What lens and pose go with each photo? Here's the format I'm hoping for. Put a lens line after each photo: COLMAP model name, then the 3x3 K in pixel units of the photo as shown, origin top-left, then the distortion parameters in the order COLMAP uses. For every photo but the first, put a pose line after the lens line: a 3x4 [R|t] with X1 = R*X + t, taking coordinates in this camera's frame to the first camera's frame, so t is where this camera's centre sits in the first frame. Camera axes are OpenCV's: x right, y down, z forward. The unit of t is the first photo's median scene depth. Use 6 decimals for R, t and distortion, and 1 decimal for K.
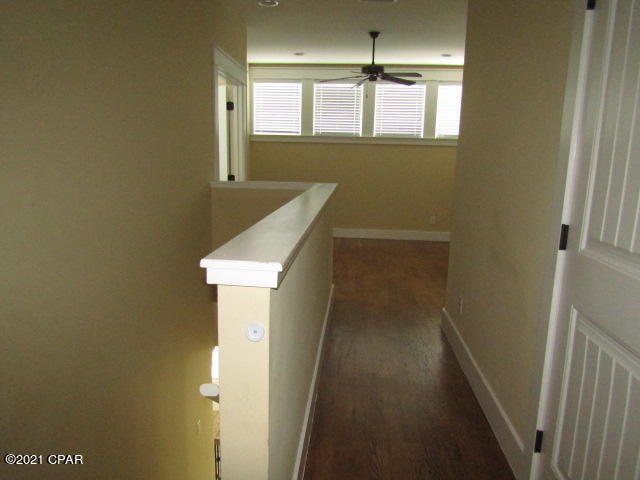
lens RADIAL K [[454.0, 0, 320.0], [0, 454.0, 240.0], [0, 0, 1]] dist [-0.012814, 0.003032]
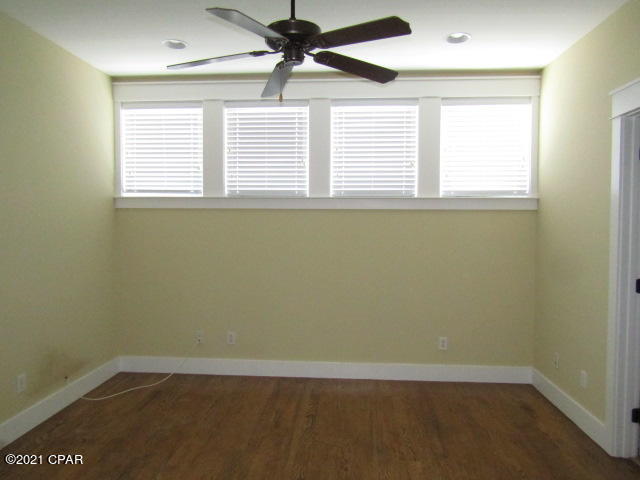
lens RADIAL K [[454.0, 0, 320.0], [0, 454.0, 240.0], [0, 0, 1]] dist [-0.012814, 0.003032]
pose [[0.999624, -0.020137, 0.018599, 0.093837], [0.022533, 0.990010, -0.139188, -0.096431], [-0.015610, 0.139554, 0.990091, 0.450457]]
